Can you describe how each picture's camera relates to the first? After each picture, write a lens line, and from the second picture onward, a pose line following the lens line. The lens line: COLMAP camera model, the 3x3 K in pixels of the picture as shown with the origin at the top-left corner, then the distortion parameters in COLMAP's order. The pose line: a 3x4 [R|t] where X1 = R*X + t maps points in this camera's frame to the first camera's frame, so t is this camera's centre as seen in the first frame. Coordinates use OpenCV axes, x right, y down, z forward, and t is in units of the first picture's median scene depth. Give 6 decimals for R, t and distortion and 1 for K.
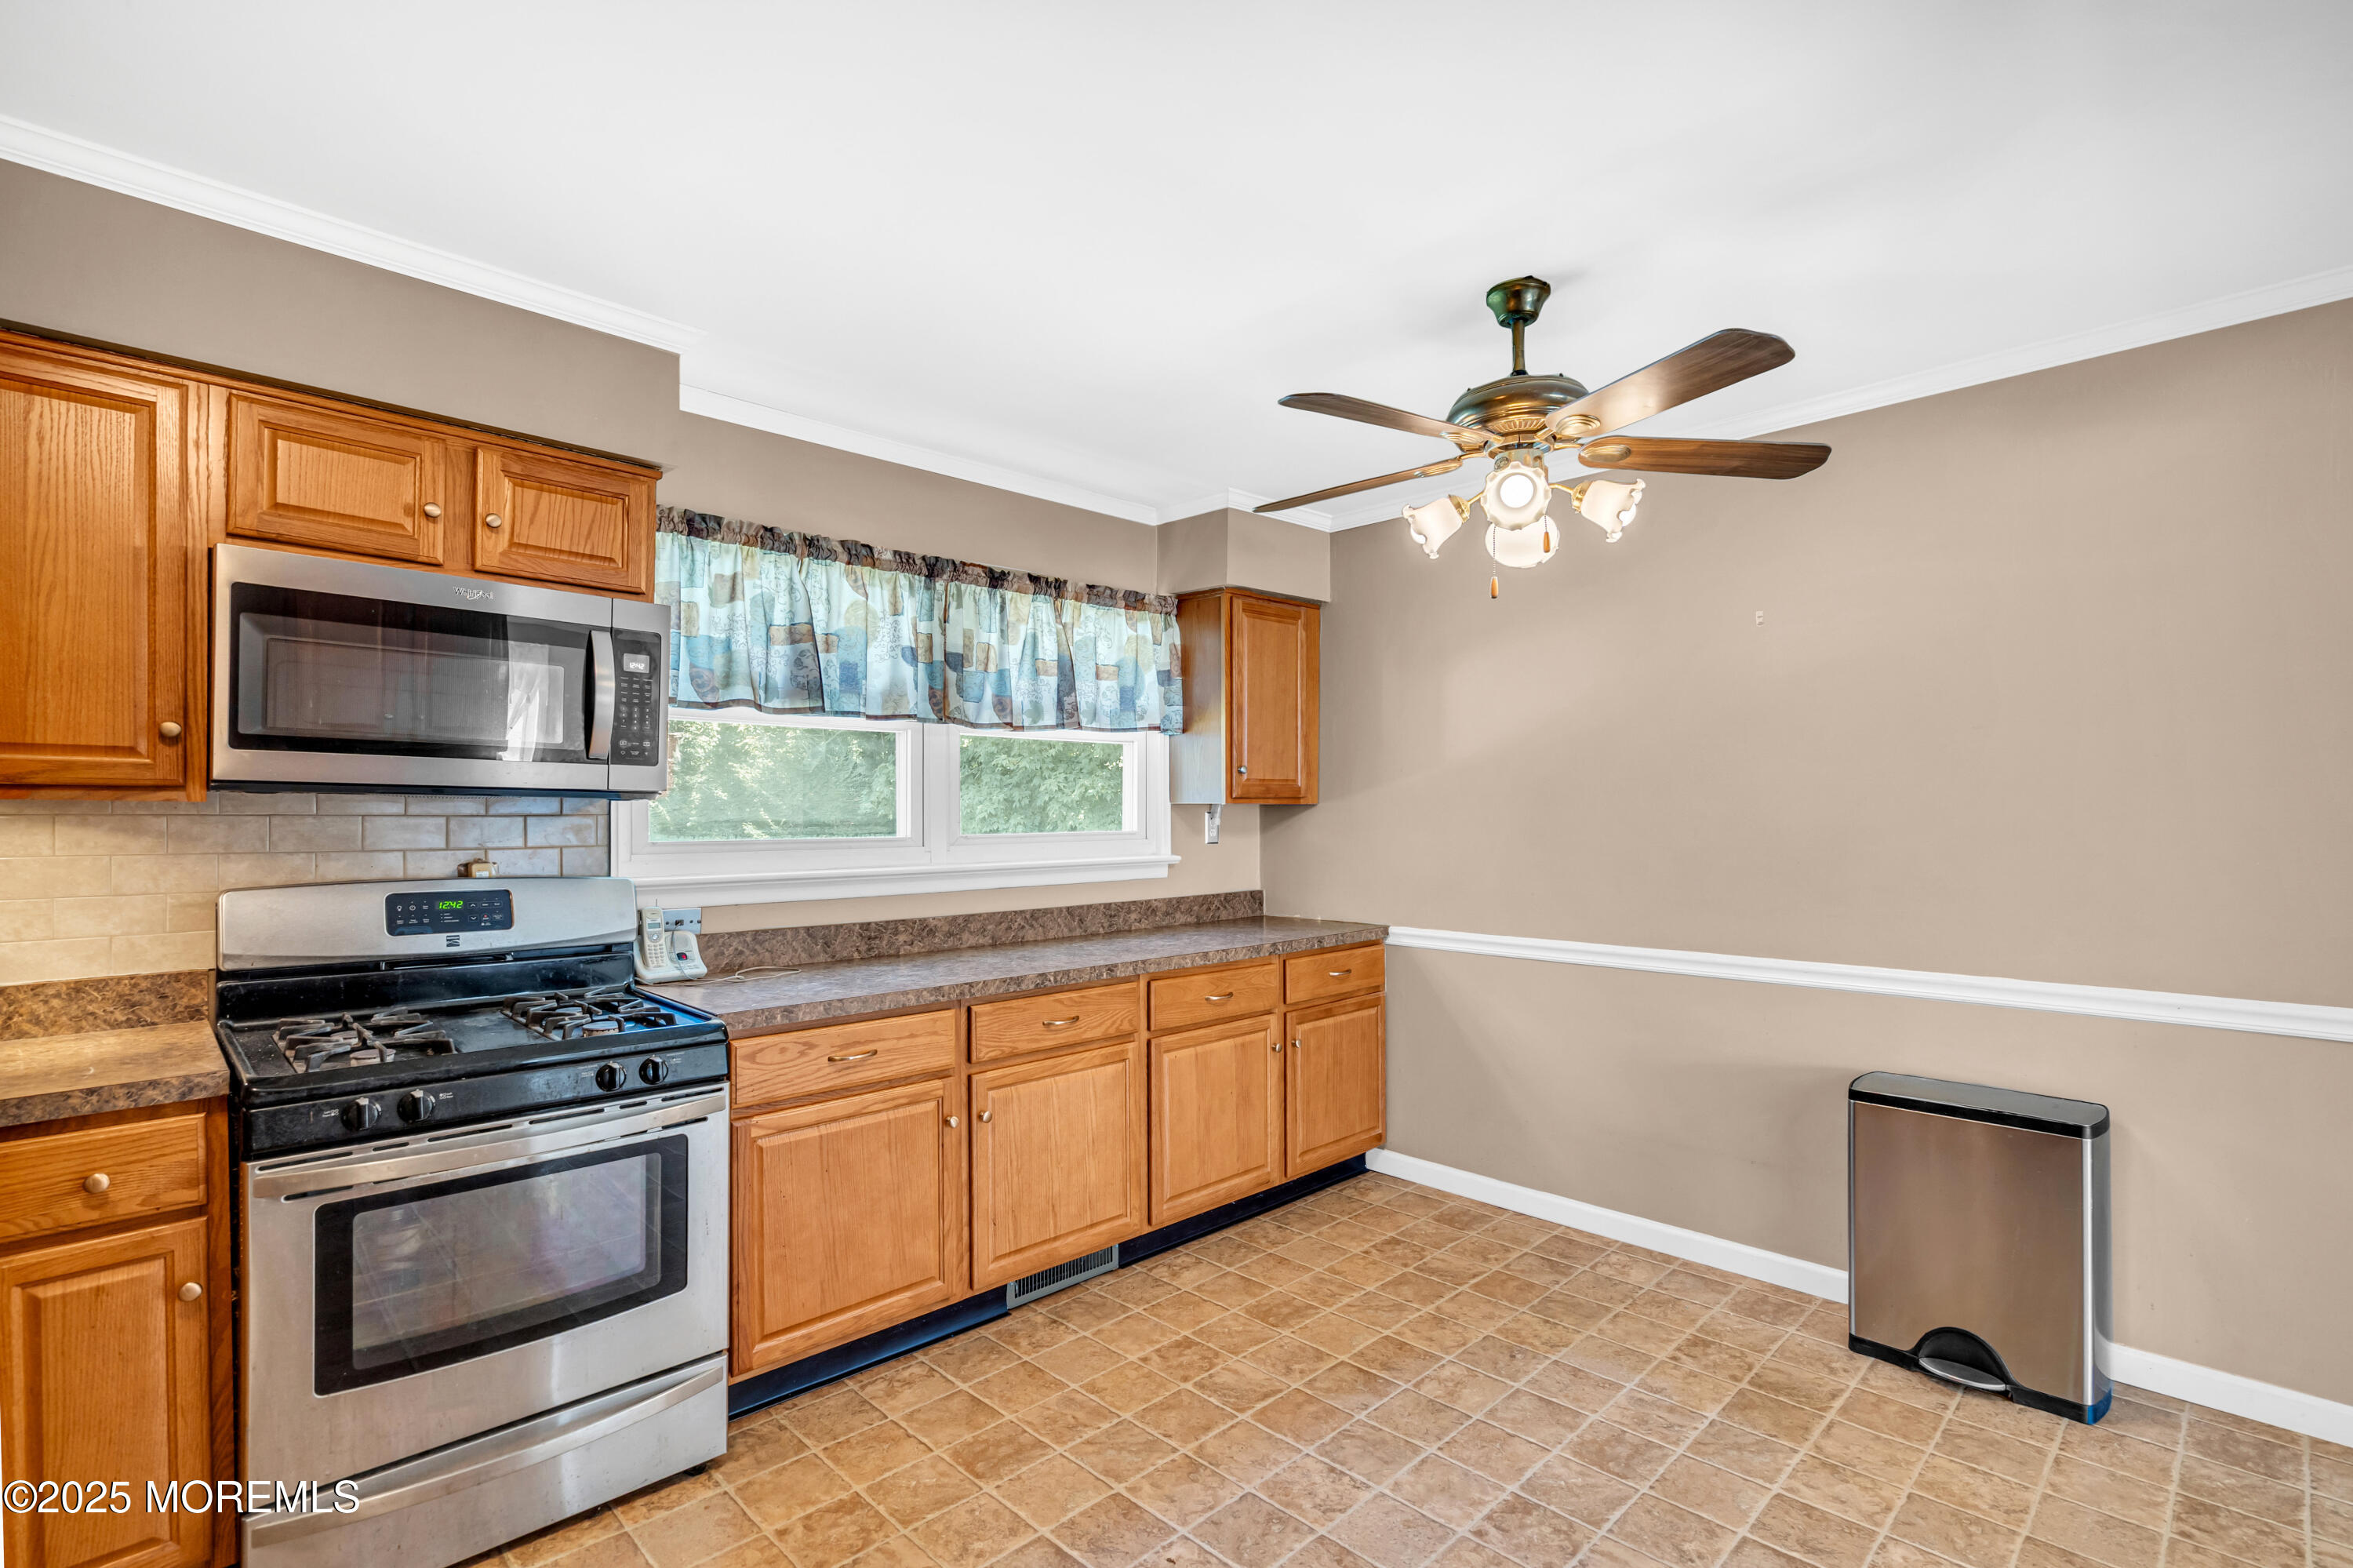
lens RADIAL K [[1101.7, 0, 1173.2], [0, 1101.7, 794.7], [0, 0, 1]] dist [0.003054, 0.000482]
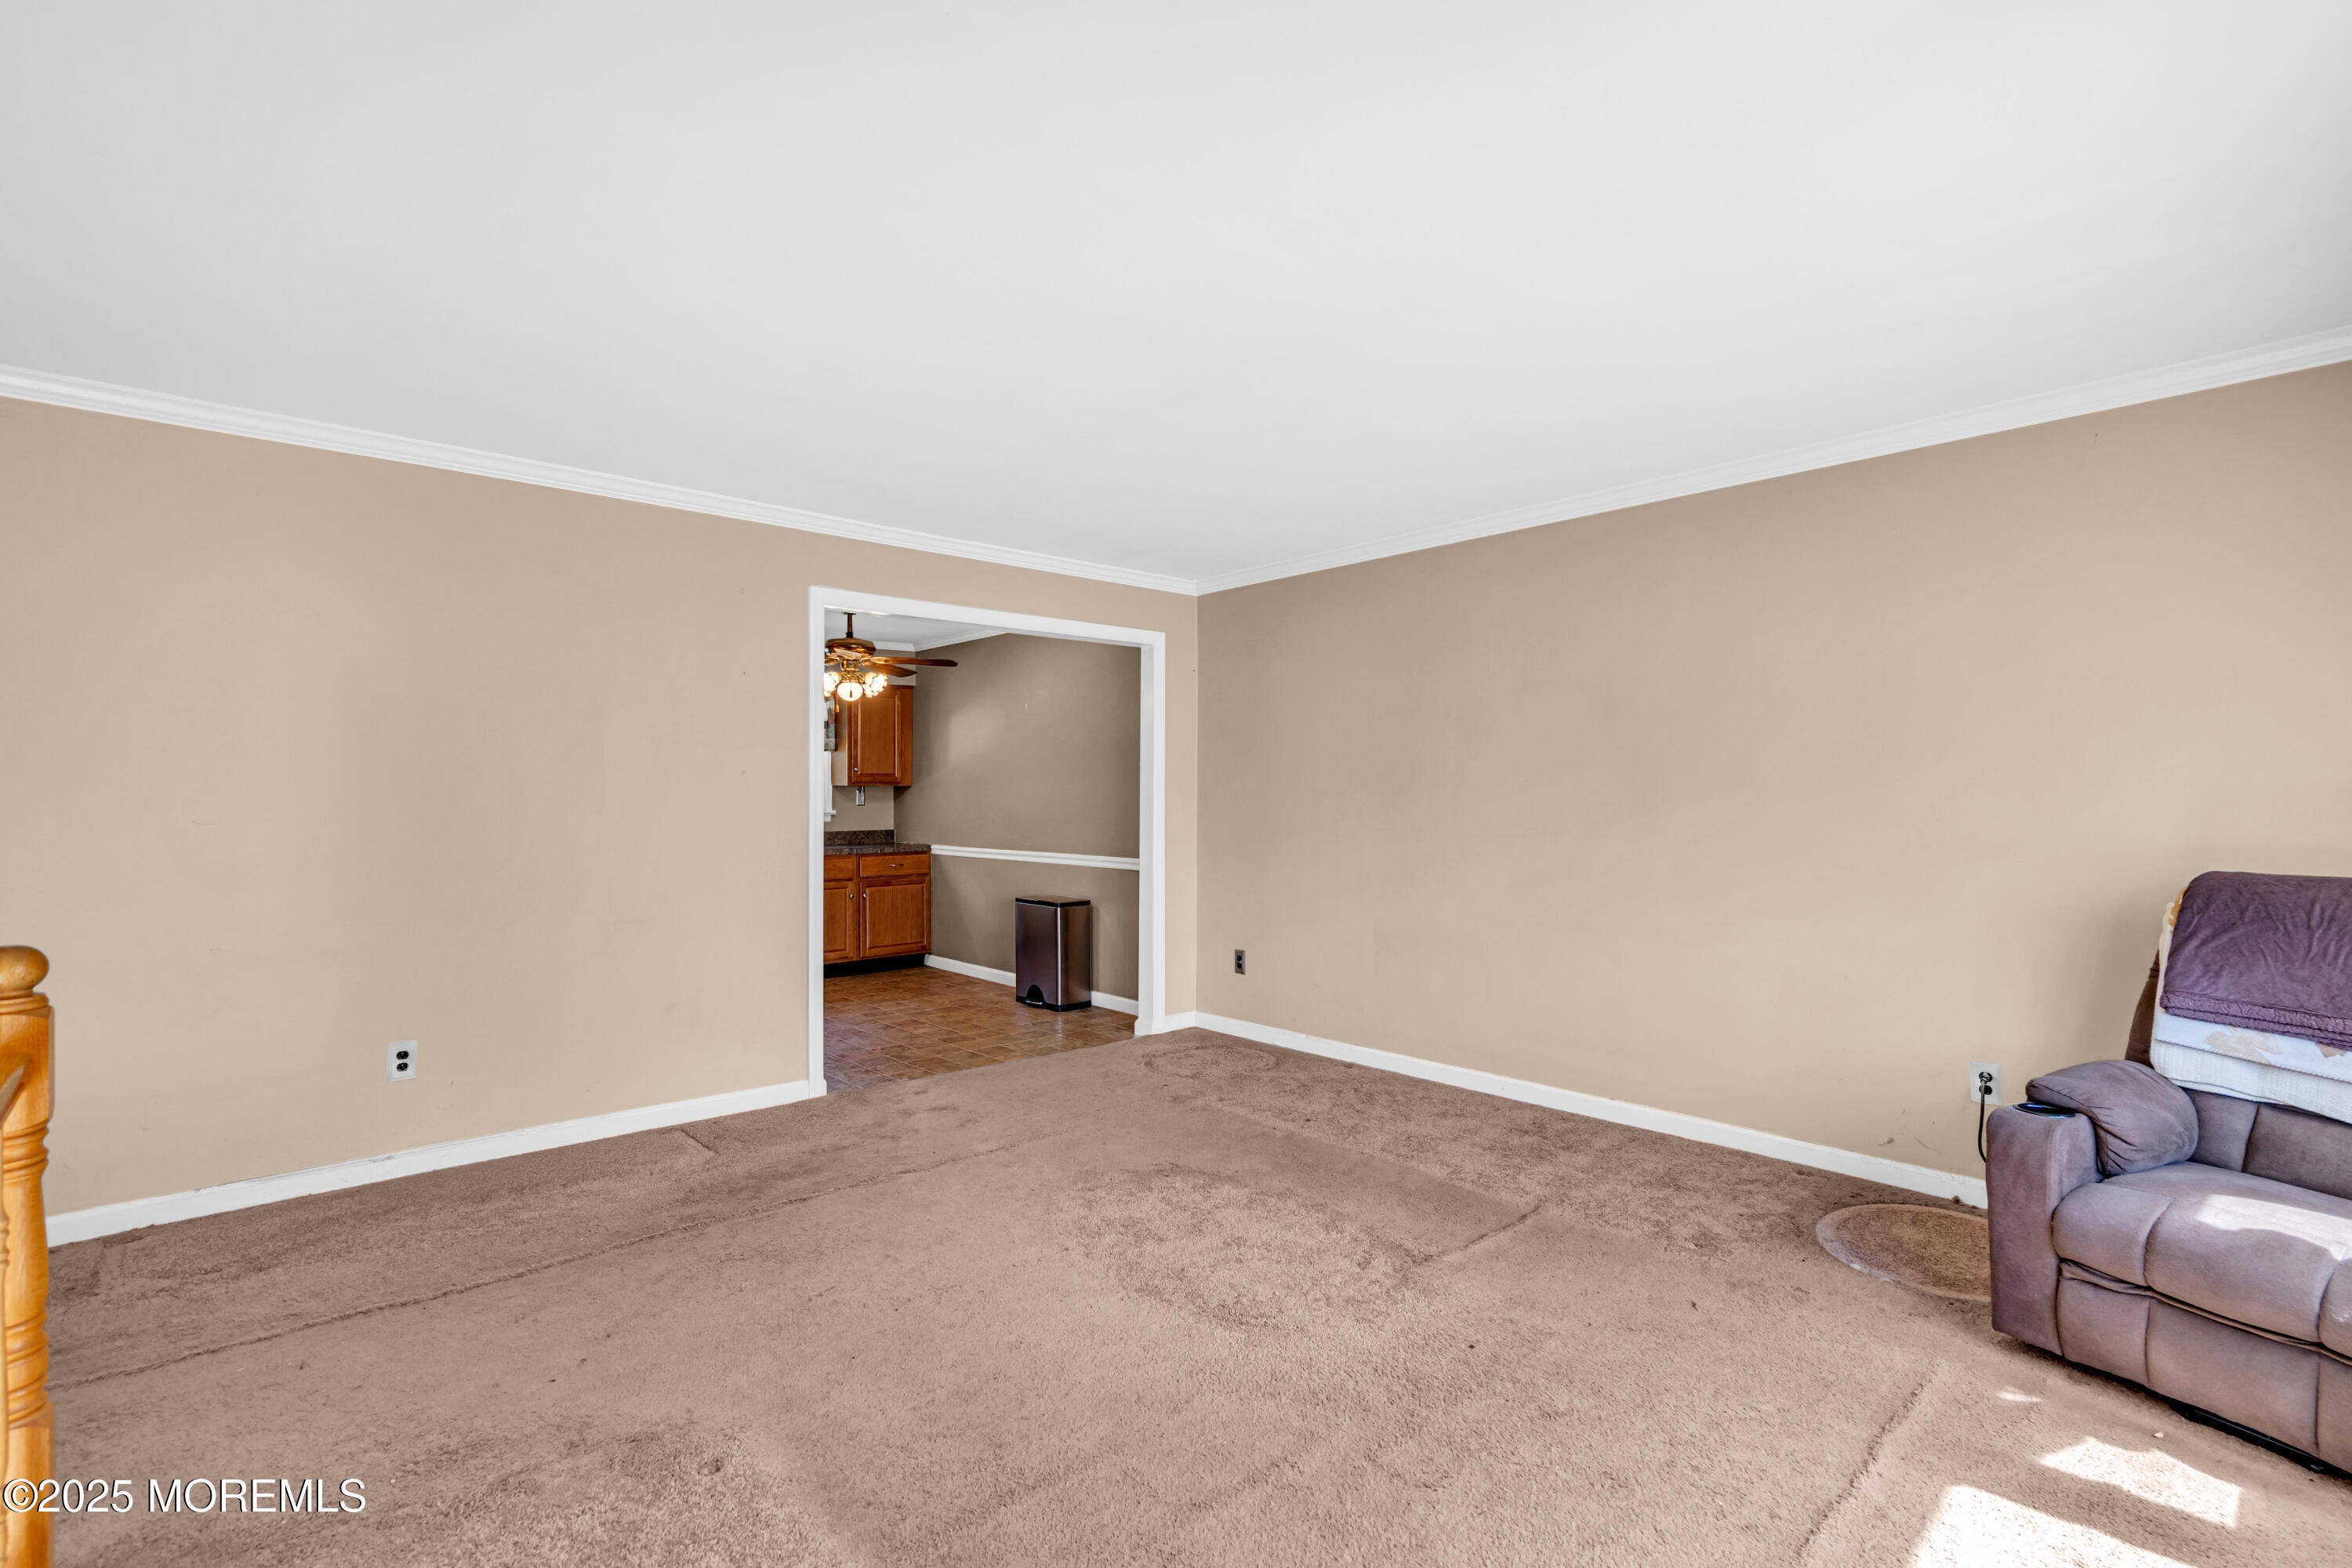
lens RADIAL K [[1101.2, 0, 1179.0], [0, 1101.2, 789.3], [0, 0, 1]] dist [0.003054, 0.000482]
pose [[0.998593, -0.001334, -0.053016, 0.764512], [0.002116, 0.999890, 0.014699, -0.014260], [0.052991, -0.014791, 0.998485, -1.022966]]
